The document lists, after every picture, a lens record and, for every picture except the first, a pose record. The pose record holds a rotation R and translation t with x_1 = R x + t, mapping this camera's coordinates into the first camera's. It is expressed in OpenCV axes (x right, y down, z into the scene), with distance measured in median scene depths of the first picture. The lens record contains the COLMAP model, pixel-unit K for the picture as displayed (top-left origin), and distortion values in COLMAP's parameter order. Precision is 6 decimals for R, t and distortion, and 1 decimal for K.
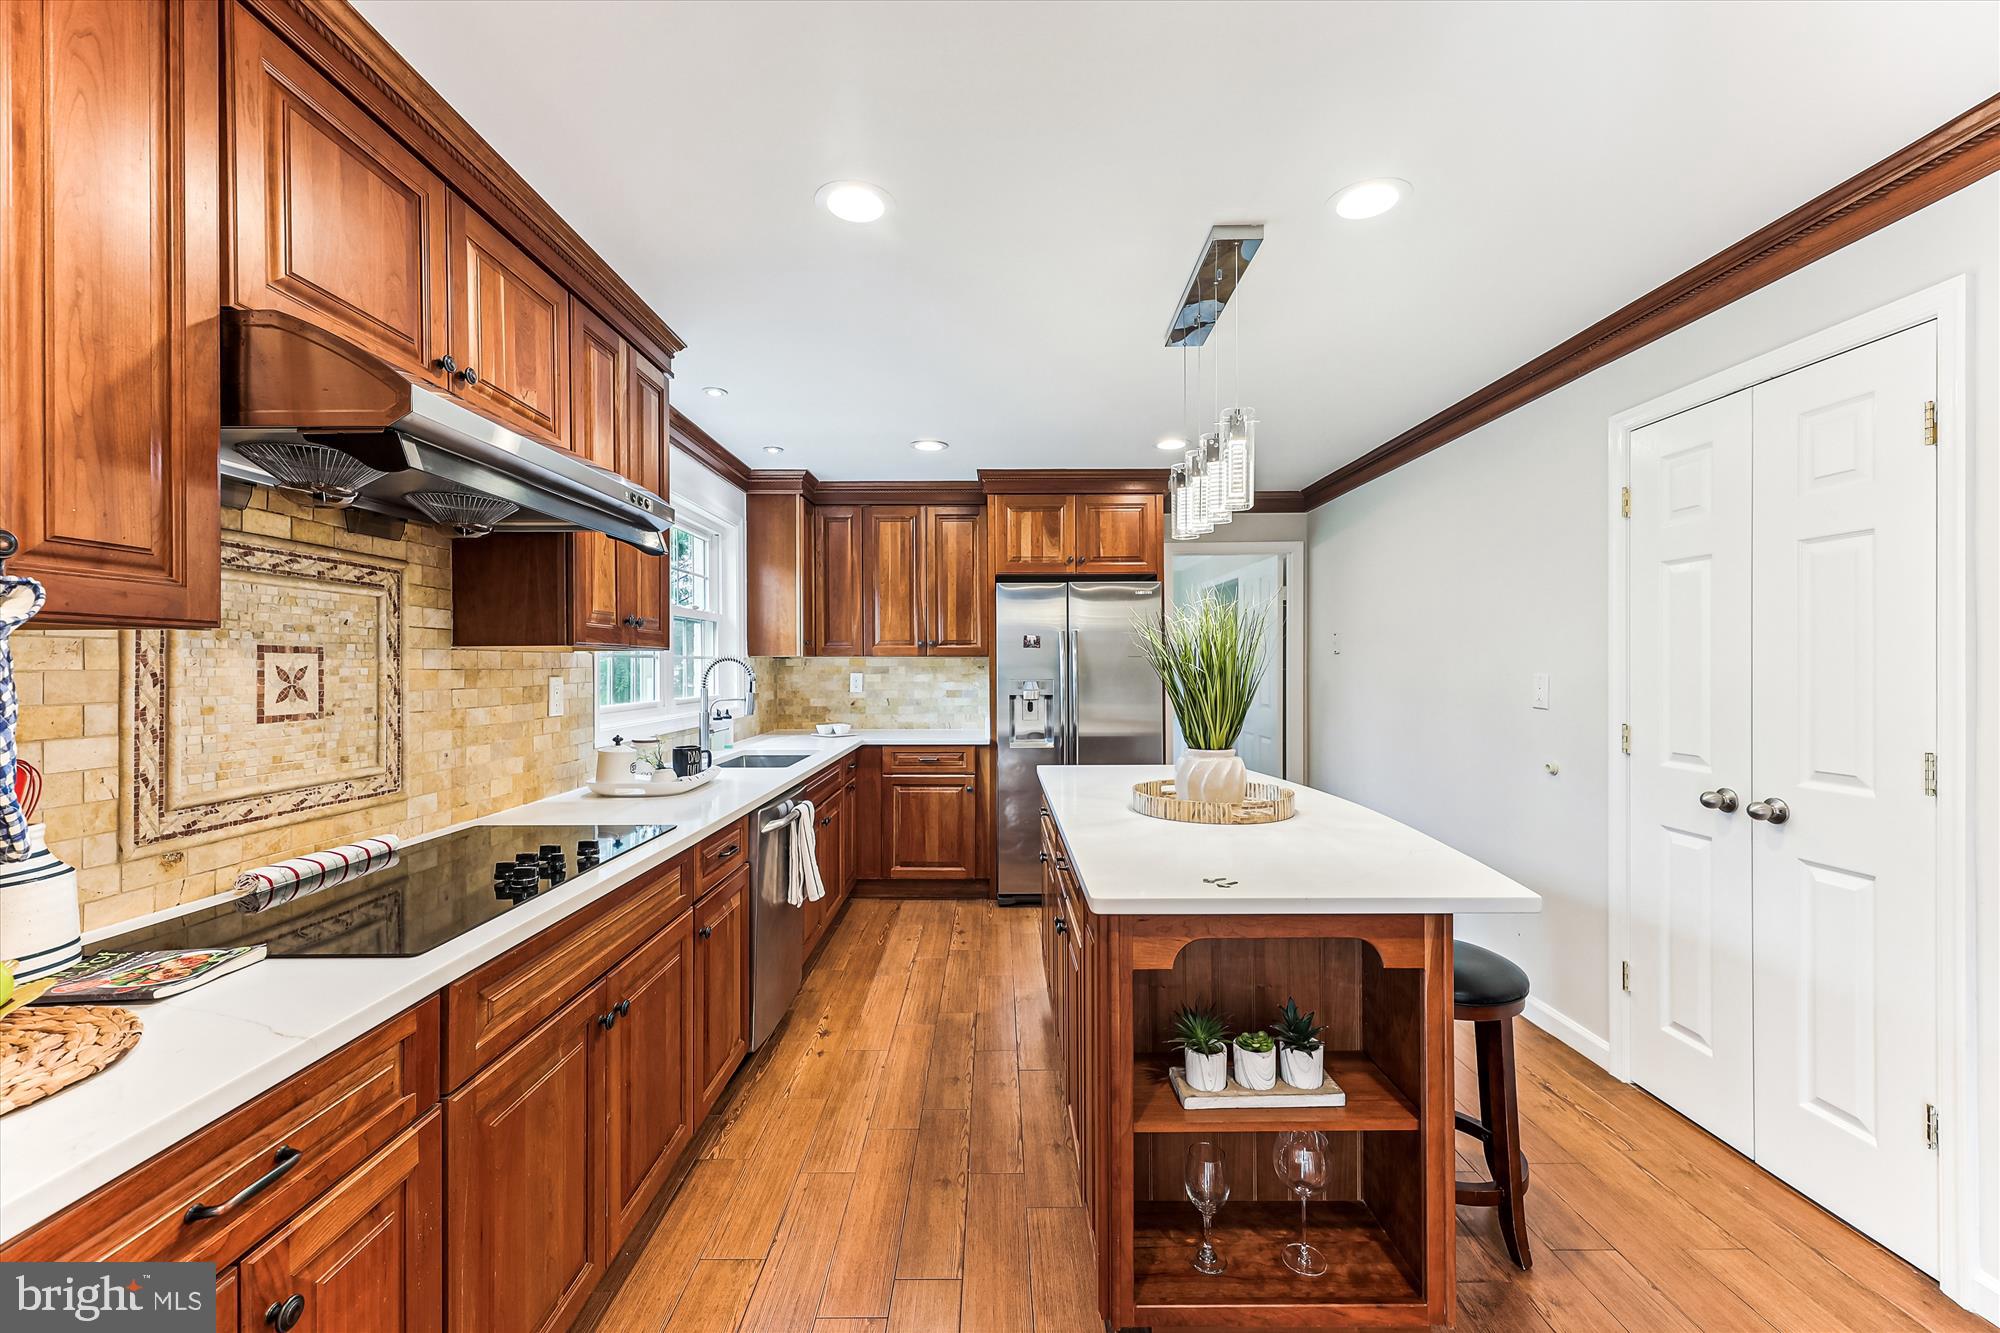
lens RADIAL K [[797.3, 0, 1000.1], [0, 797.3, 667.0], [0, 0, 1]] dist [0.007474, -0.001788]
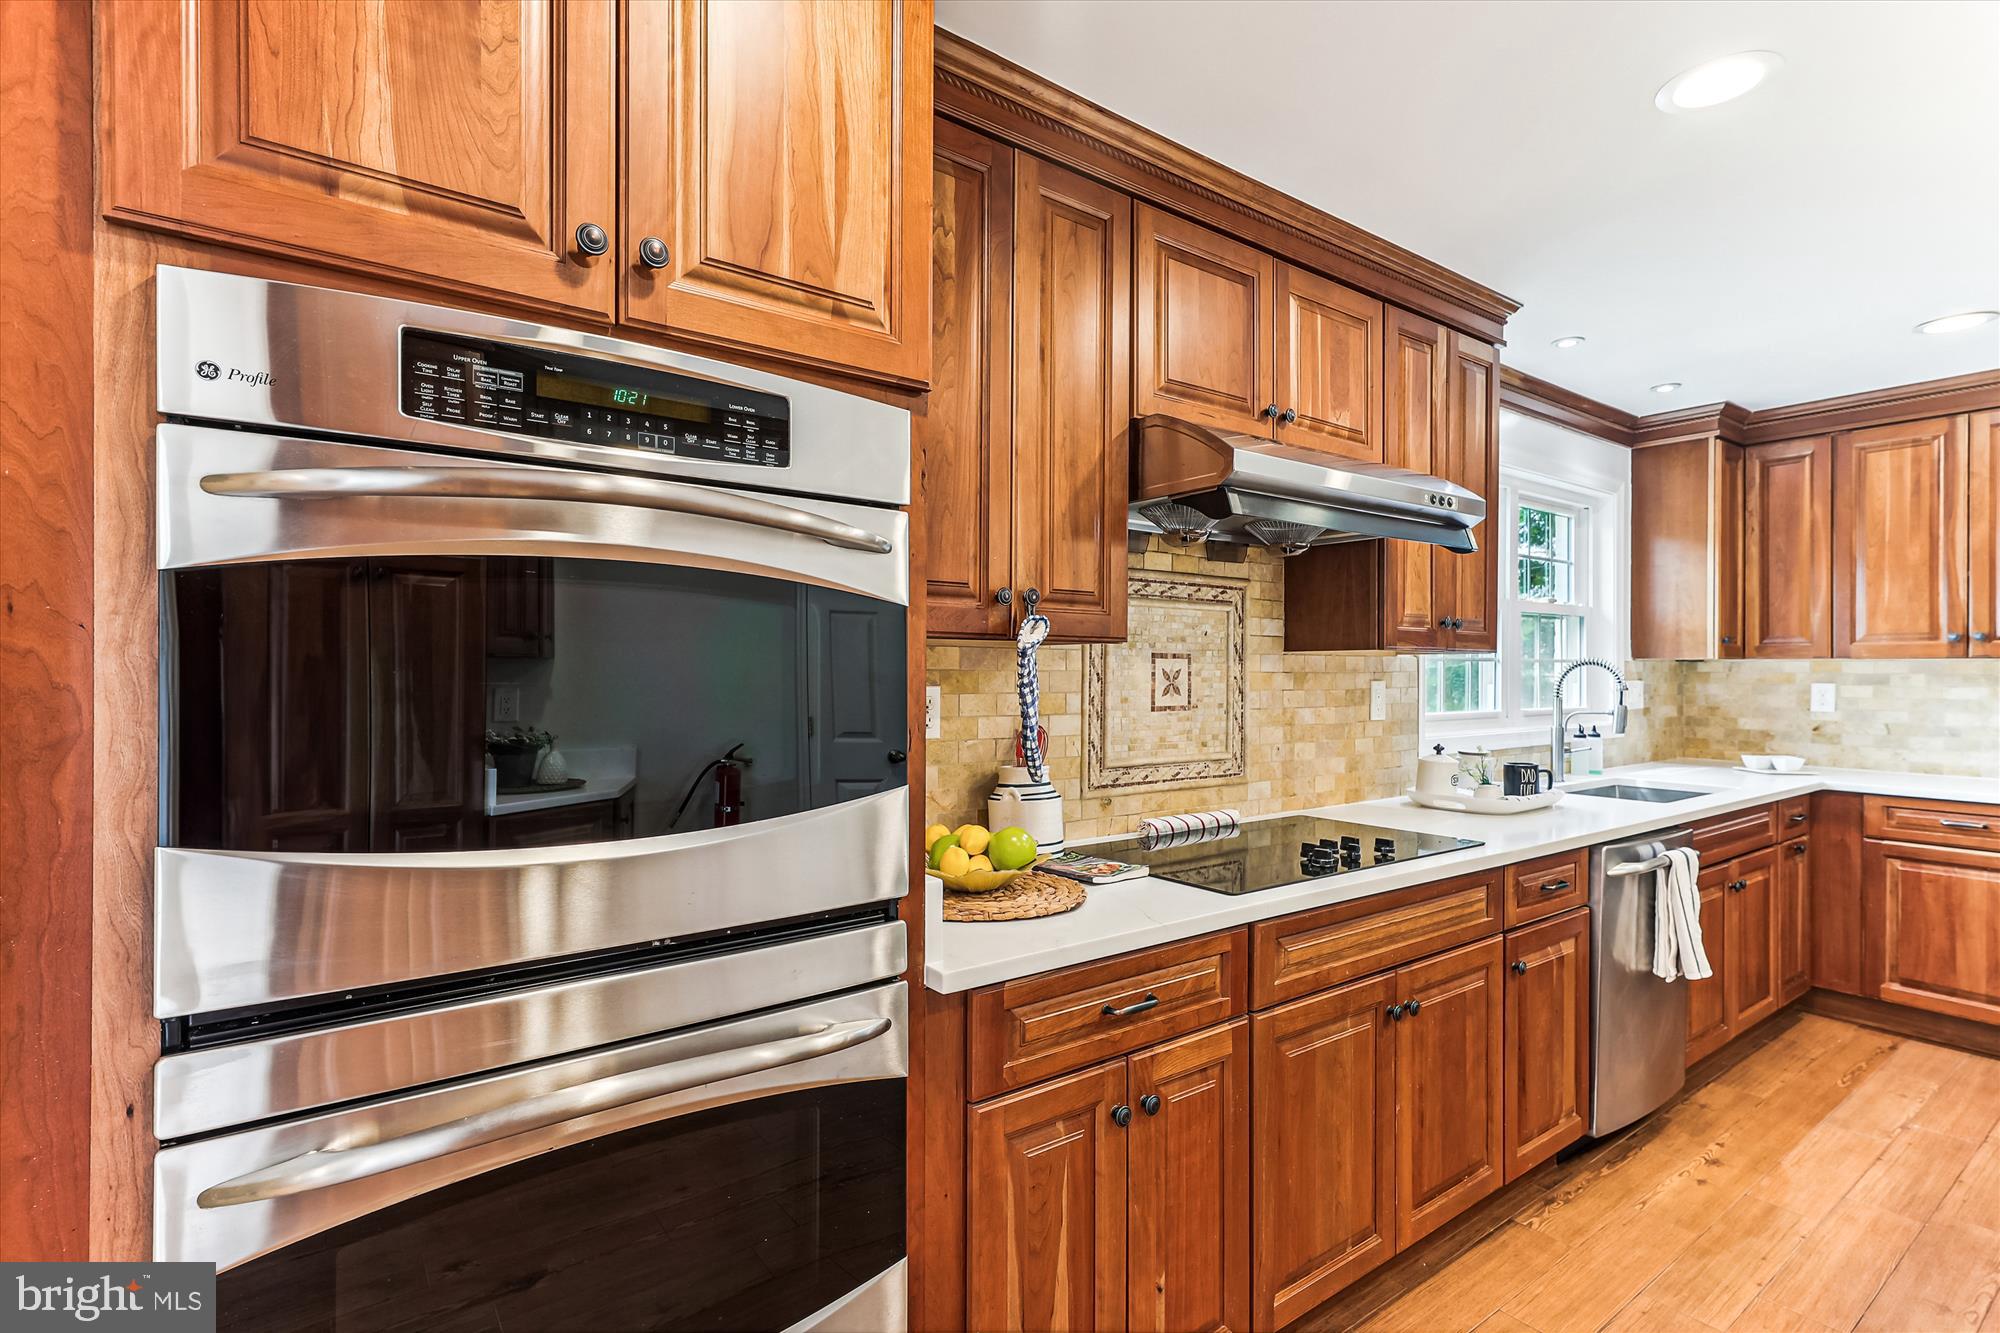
lens RADIAL K [[966.4, 0, 996.4], [0, 966.4, 669.5], [0, 0, 1]] dist [0.016544, 0.000377]
pose [[0.597792, 0.004584, -0.801638, 0.163743], [-0.007015, 0.999975, 0.000487, 0.001111], [0.801620, 0.005332, 0.597810, -0.133710]]
